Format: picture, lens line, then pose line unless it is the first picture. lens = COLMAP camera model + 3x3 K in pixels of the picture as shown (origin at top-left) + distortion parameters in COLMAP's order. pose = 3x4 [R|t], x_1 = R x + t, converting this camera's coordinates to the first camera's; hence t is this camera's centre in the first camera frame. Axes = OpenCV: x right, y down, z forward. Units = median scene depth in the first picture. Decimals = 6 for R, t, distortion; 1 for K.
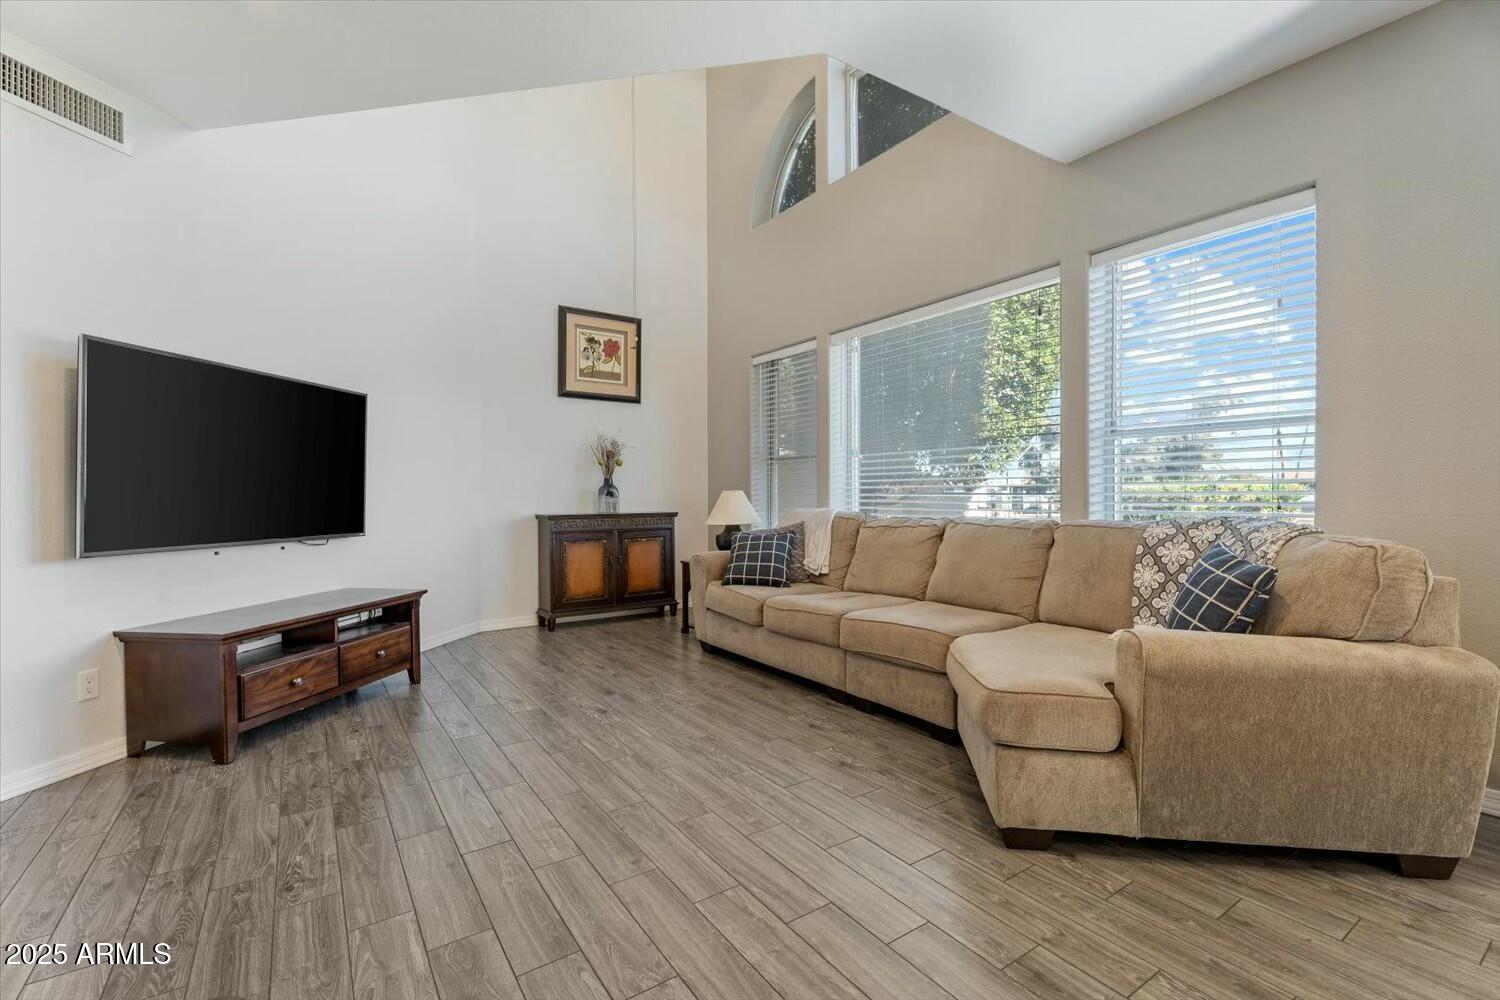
lens RADIAL K [[665.6, 0, 748.1], [0, 665.6, 495.5], [0, 0, 1]] dist [-0.001230, -0.000144]
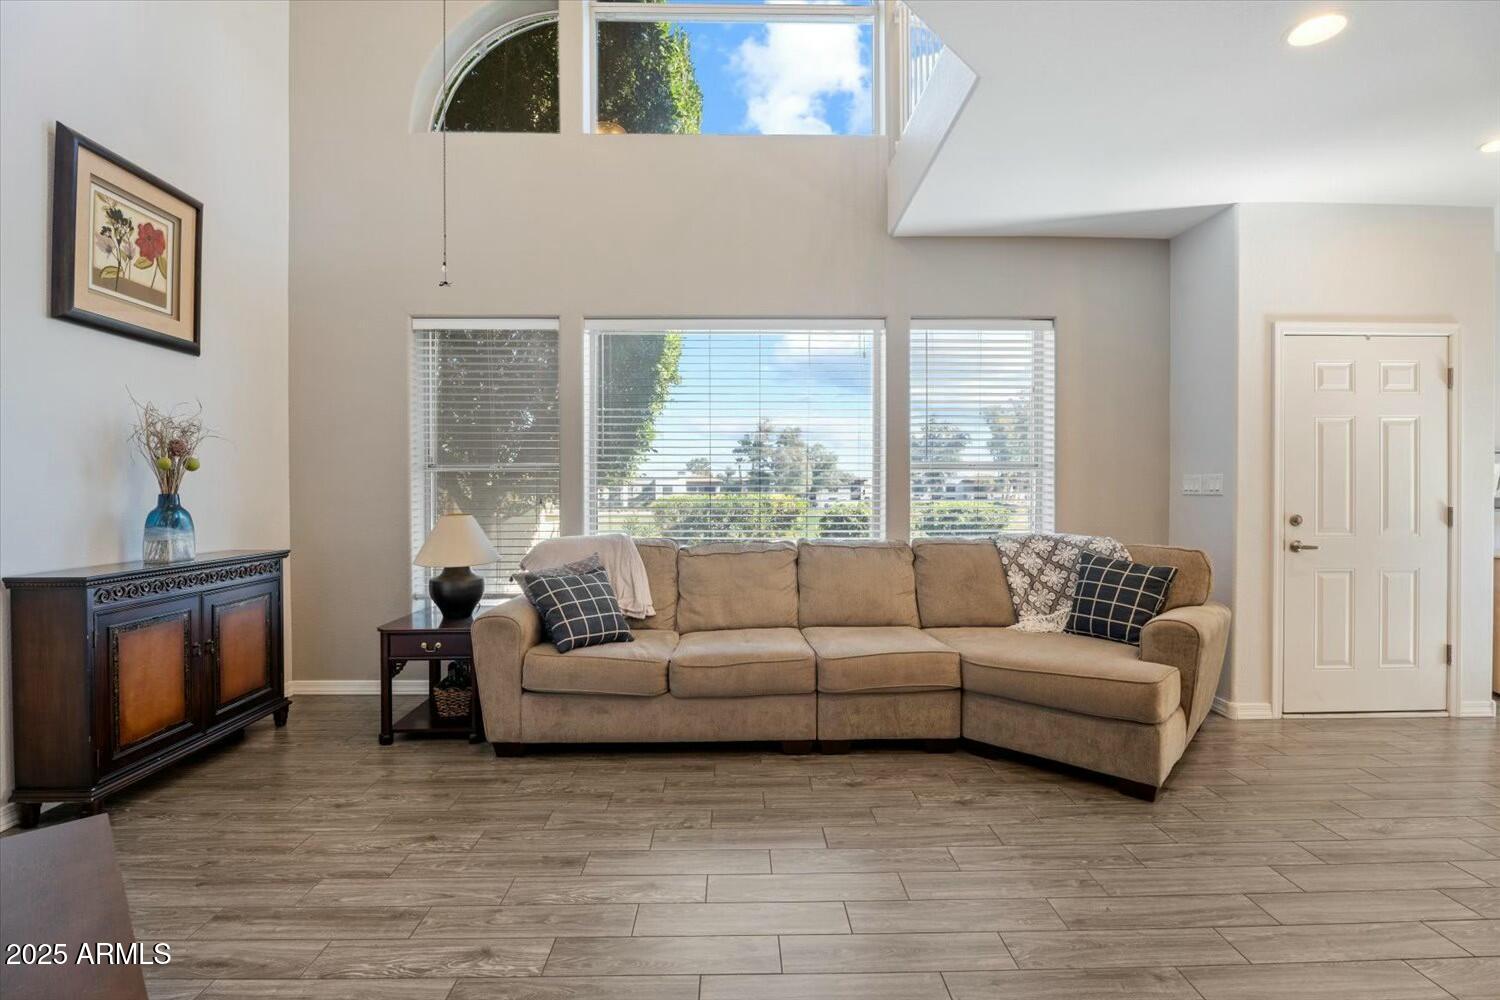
lens RADIAL K [[684.0, 0, 753.6], [0, 684.0, 496.2], [0, 0, 1]] dist [-0.014246, -0.000724]
pose [[0.544673, -0.000886, 0.838648, -0.589782], [0.001384, 0.999999, 0.000157, -0.033882], [-0.838647, 0.001075, 0.544674, 0.482923]]
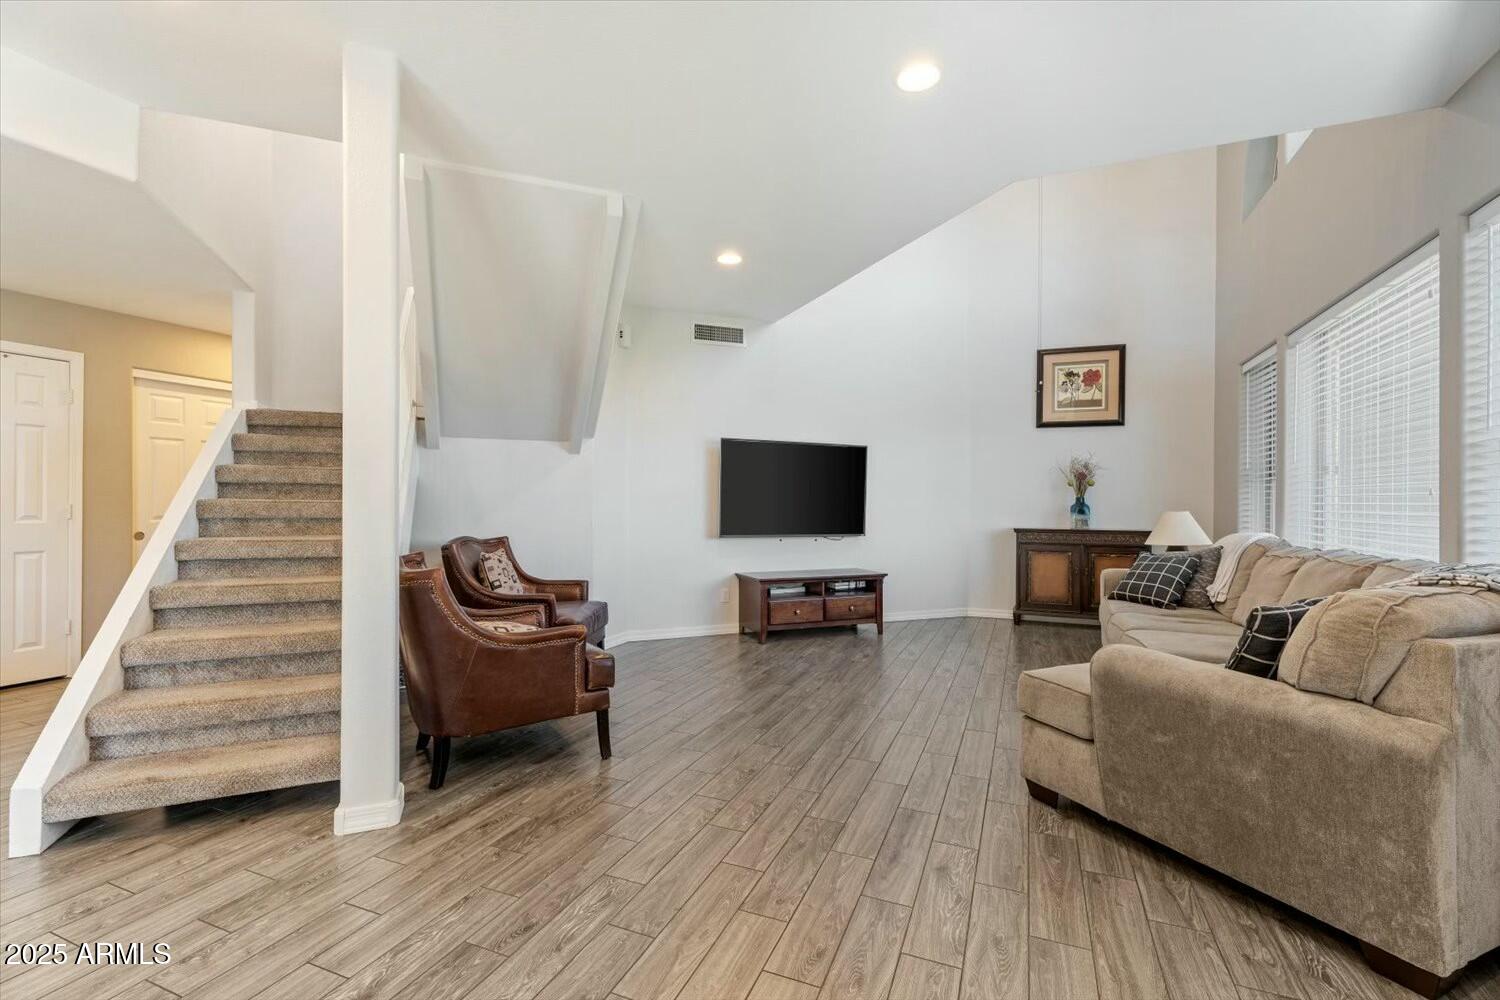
lens RADIAL K [[665.6, 0, 748.1], [0, 665.6, 495.5], [0, 0, 1]] dist [-0.001230, -0.000144]
pose [[0.543071, 0.000312, -0.839687, 0.609035], [-0.012024, 0.999900, -0.007405, -0.020828], [0.839601, 0.014118, 0.543020, -0.091198]]
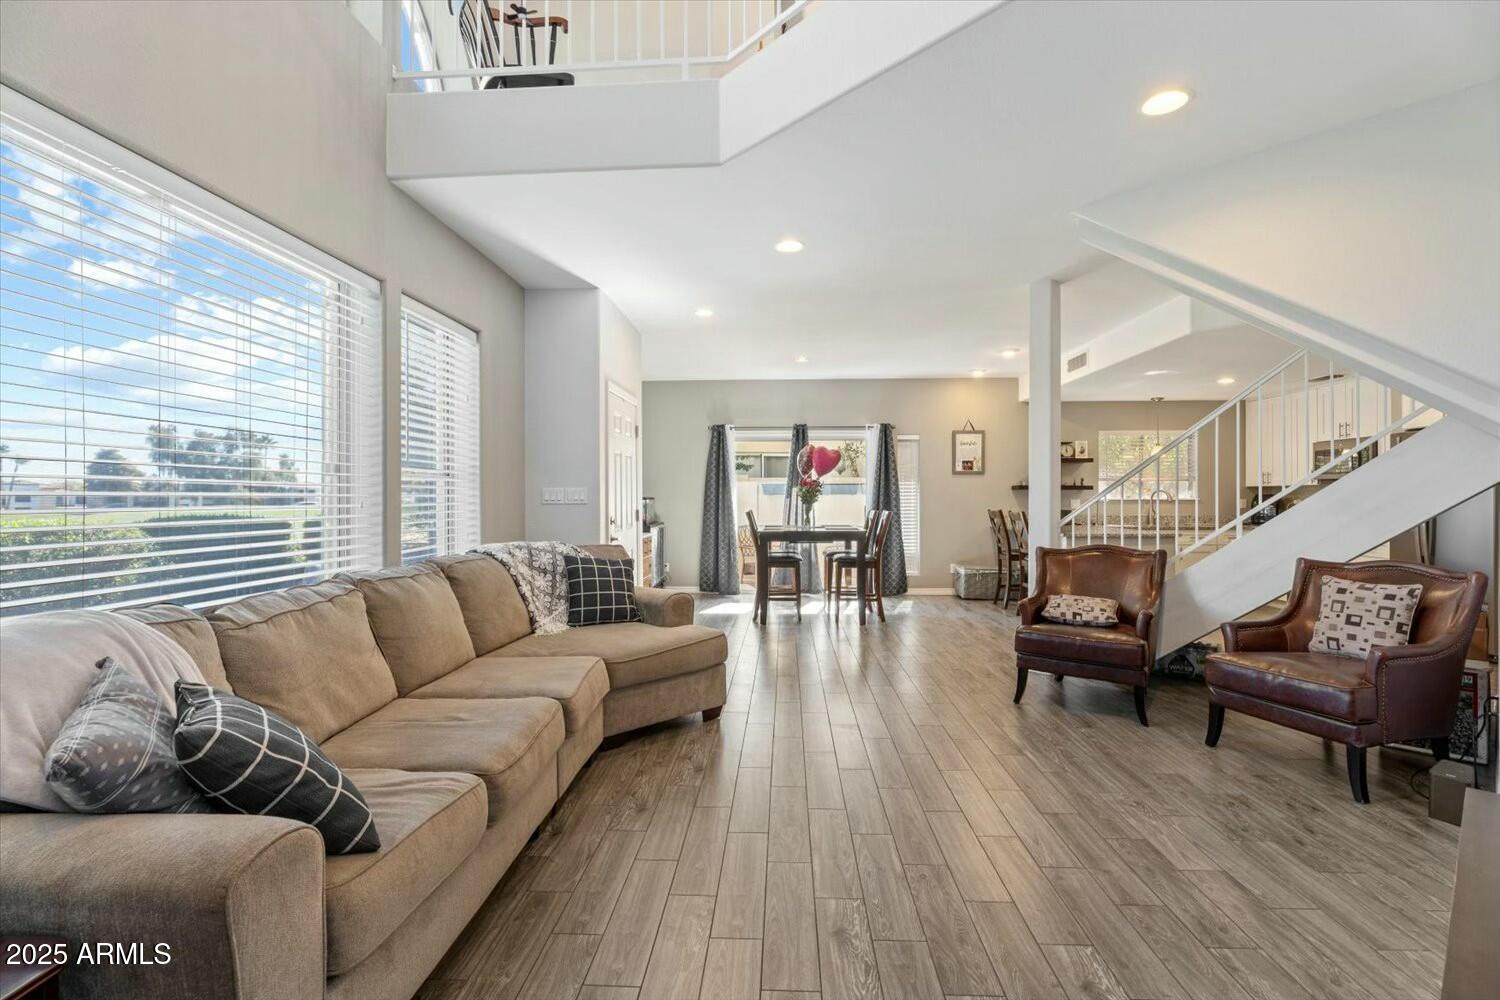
lens RADIAL K [[670.6, 0, 750.0], [0, 670.6, 500.0], [0, 0, 1]] dist [-0.004884, -0.000185]
pose [[-0.794811, 0.005191, 0.606835, -0.427892], [0.007522, 0.999971, 0.001298, -0.042132], [-0.606811, 0.005596, -0.794827, 1.267763]]
